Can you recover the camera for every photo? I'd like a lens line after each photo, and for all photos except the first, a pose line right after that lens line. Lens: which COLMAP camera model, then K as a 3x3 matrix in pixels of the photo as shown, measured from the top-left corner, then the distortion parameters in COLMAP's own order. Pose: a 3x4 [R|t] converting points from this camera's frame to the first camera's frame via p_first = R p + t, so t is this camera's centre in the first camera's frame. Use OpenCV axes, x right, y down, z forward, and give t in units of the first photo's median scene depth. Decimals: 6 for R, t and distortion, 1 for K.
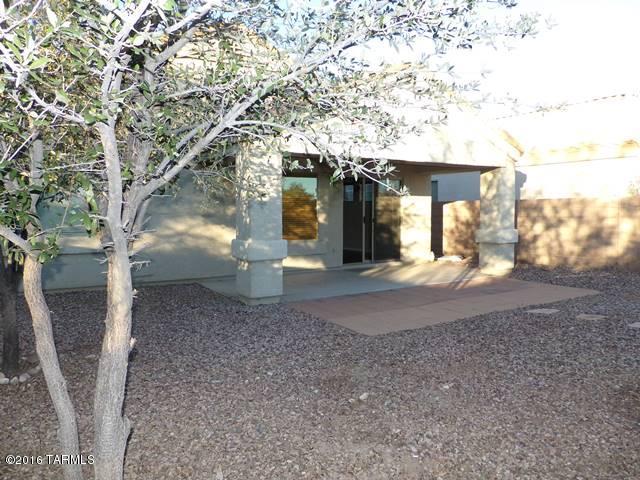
lens RADIAL K [[488.3, 0, 320.0], [0, 488.3, 240.0], [0, 0, 1]] dist [-0.075944, 0.133637]
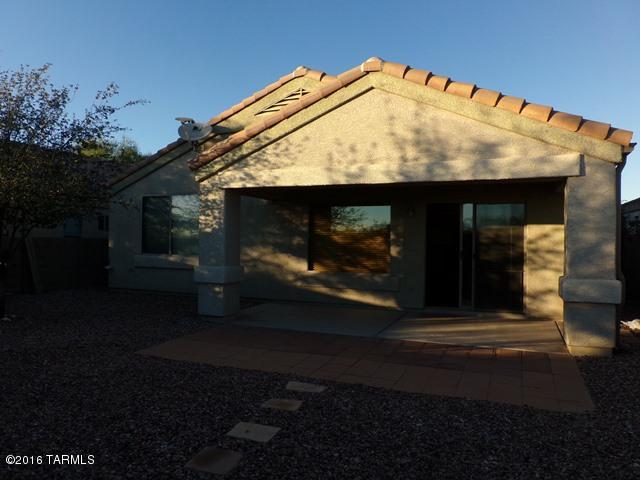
lens RADIAL K [[488.3, 0, 320.0], [0, 488.3, 240.0], [0, 0, 1]] dist [-0.075944, 0.133637]
pose [[0.570395, 0.009658, -0.821314, 0.673000], [-0.064334, 0.997384, -0.032951, -0.027255], [0.818847, 0.071633, 0.569524, 0.381841]]
